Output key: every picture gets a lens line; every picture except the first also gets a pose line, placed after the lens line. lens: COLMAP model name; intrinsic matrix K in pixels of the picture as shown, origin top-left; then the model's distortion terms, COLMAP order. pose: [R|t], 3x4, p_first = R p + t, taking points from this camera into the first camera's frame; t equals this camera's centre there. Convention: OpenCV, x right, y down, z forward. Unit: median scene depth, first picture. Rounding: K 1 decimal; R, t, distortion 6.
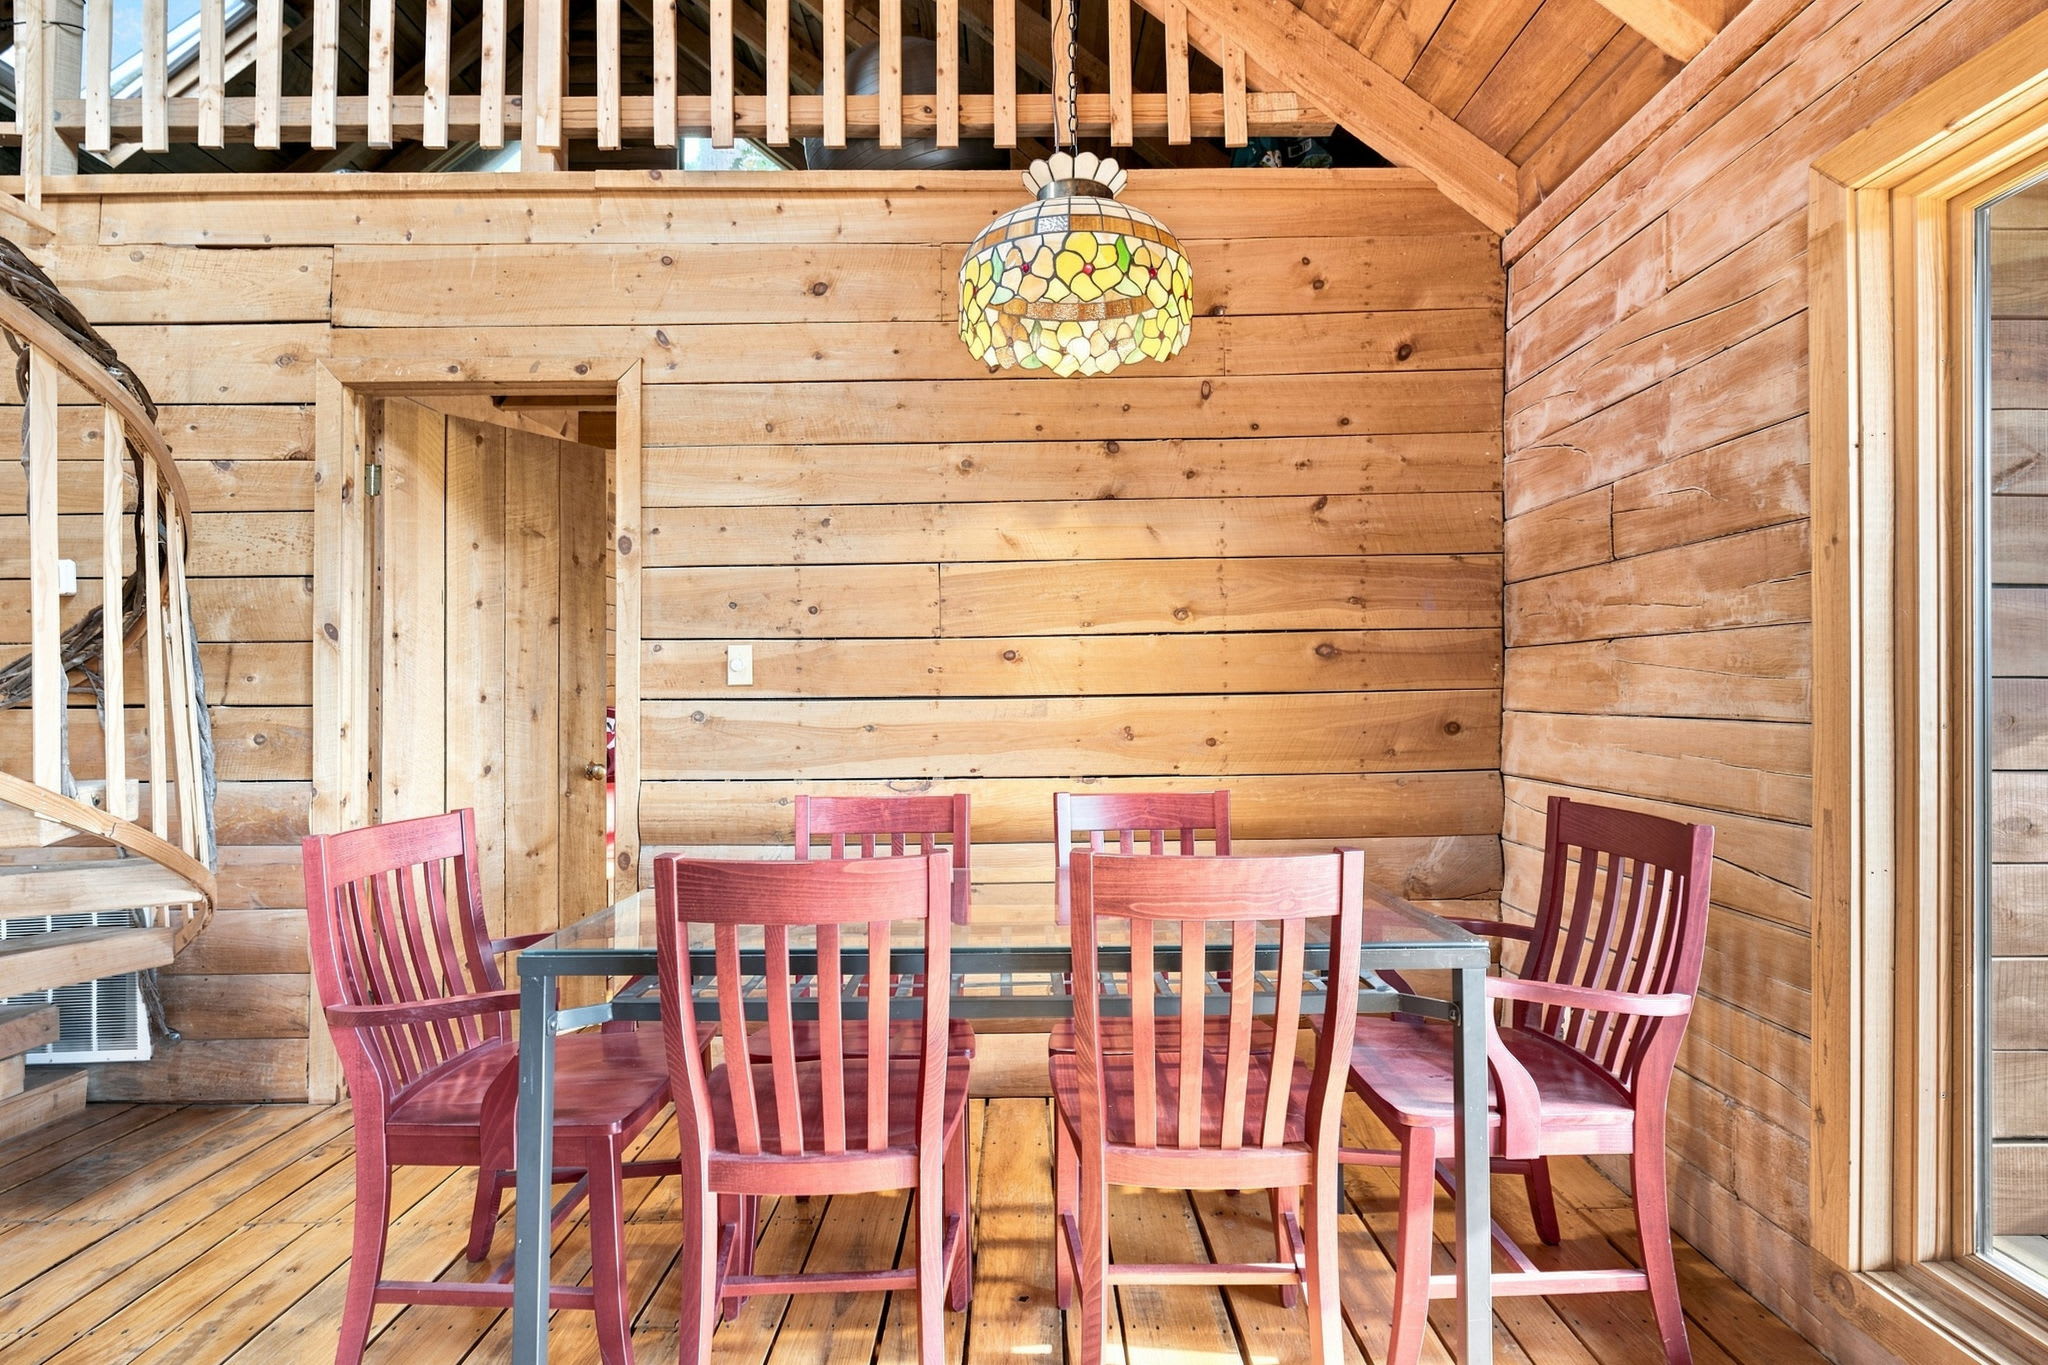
lens RADIAL K [[1072.6, 0, 1018.6], [0, 1072.6, 674.5], [0, 0, 1]] dist [-0.002441, 0.000062]
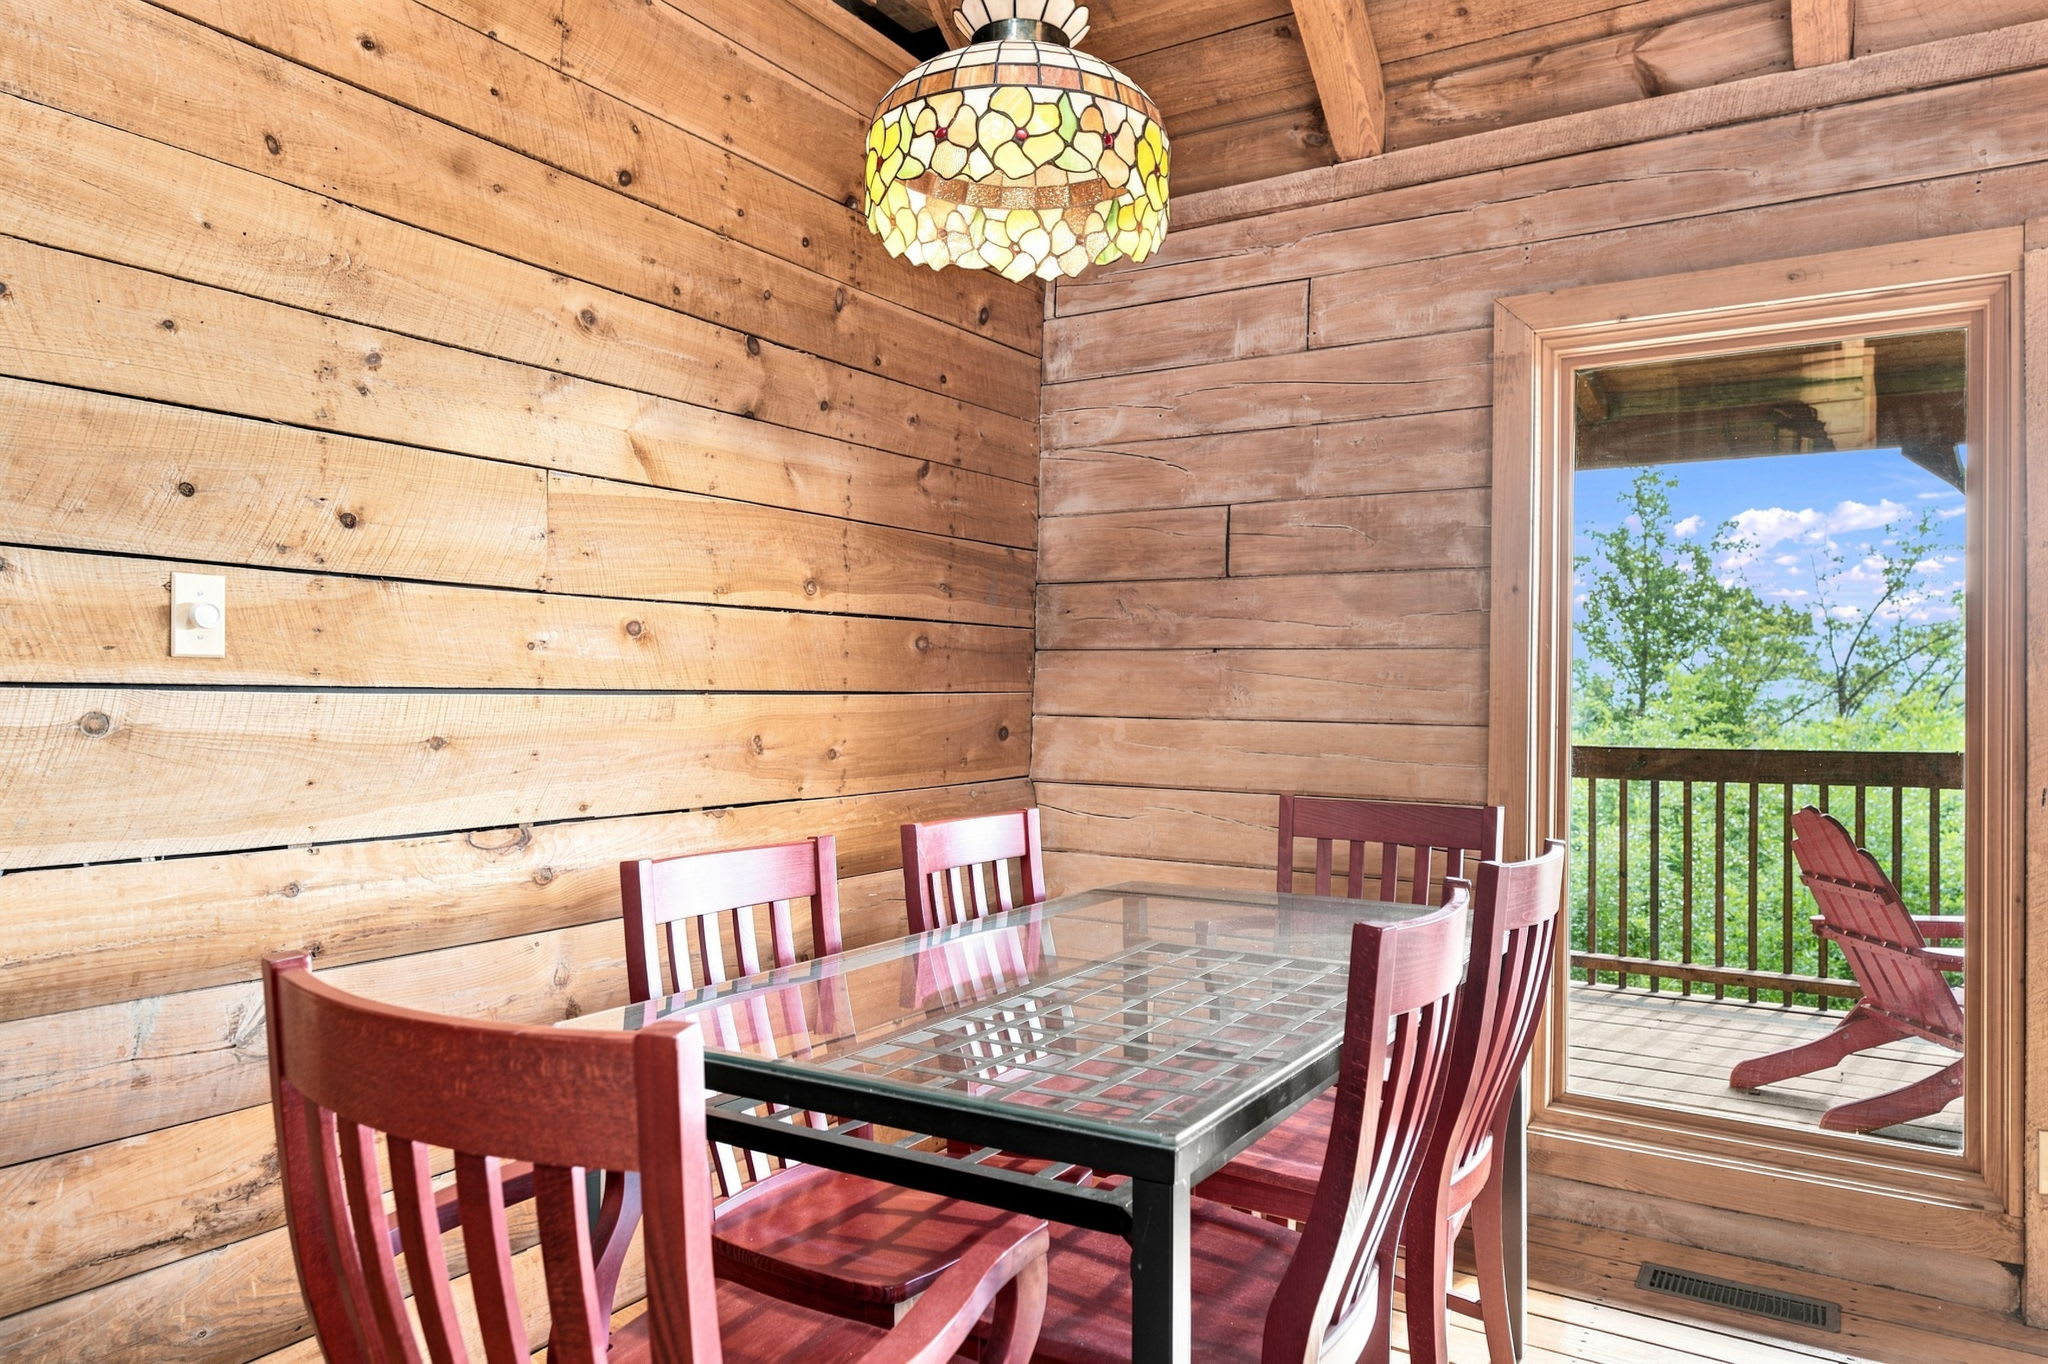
lens RADIAL K [[1356.5, 0, 1028.8], [0, 1356.5, 679.2], [0, 0, 1]] dist [0.005405, -0.000094]
pose [[0.522936, 0.024890, 0.852009, -0.584225], [-0.031781, 0.999448, -0.009691, 0.013514], [-0.851779, -0.022010, 0.523438, 0.365405]]
